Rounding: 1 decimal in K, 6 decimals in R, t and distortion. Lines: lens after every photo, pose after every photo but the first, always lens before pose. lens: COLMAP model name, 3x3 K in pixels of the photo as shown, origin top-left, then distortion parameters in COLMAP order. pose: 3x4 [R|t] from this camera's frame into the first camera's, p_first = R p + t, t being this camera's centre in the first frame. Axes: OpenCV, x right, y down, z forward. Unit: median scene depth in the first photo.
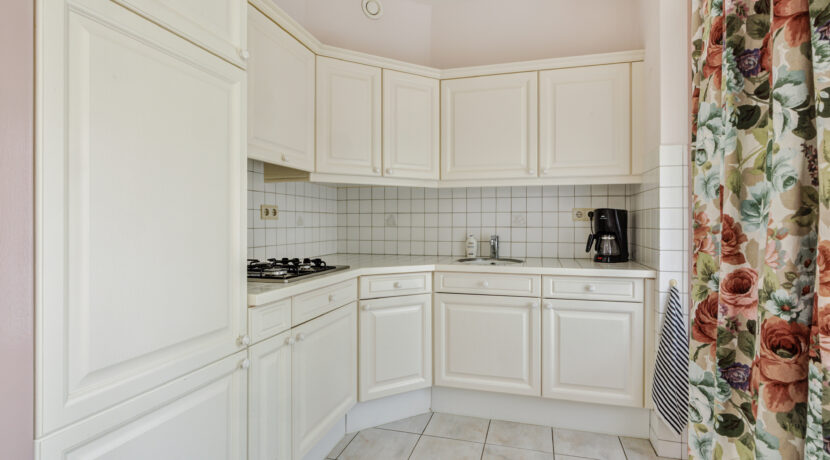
lens RADIAL K [[418.4, 0, 415.7], [0, 418.4, 220.7], [0, 0, 1]] dist [-0.000348, 0.000102]
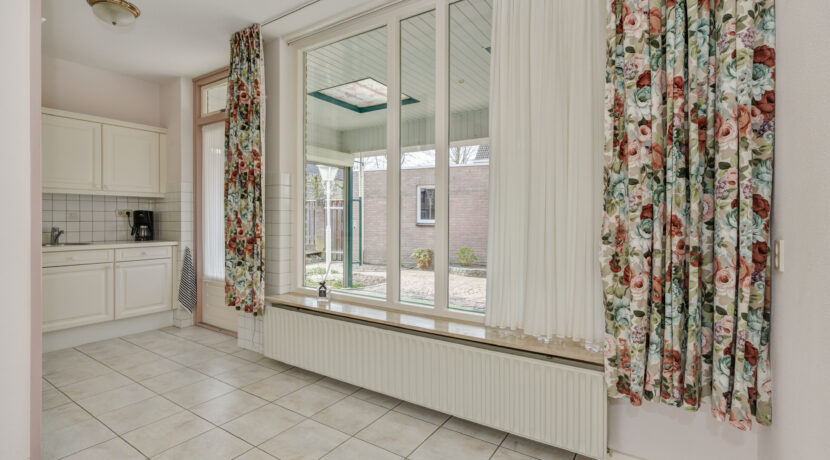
lens RADIAL K [[386.7, 0, 414.7], [0, 386.7, 222.5], [0, 0, 1]] dist [-0.000547, 0.000017]
pose [[0.302353, -0.011611, 0.953125, -0.836627], [-0.006817, 0.999874, 0.014343, -0.009789], [-0.953172, -0.010834, 0.302235, -0.652213]]
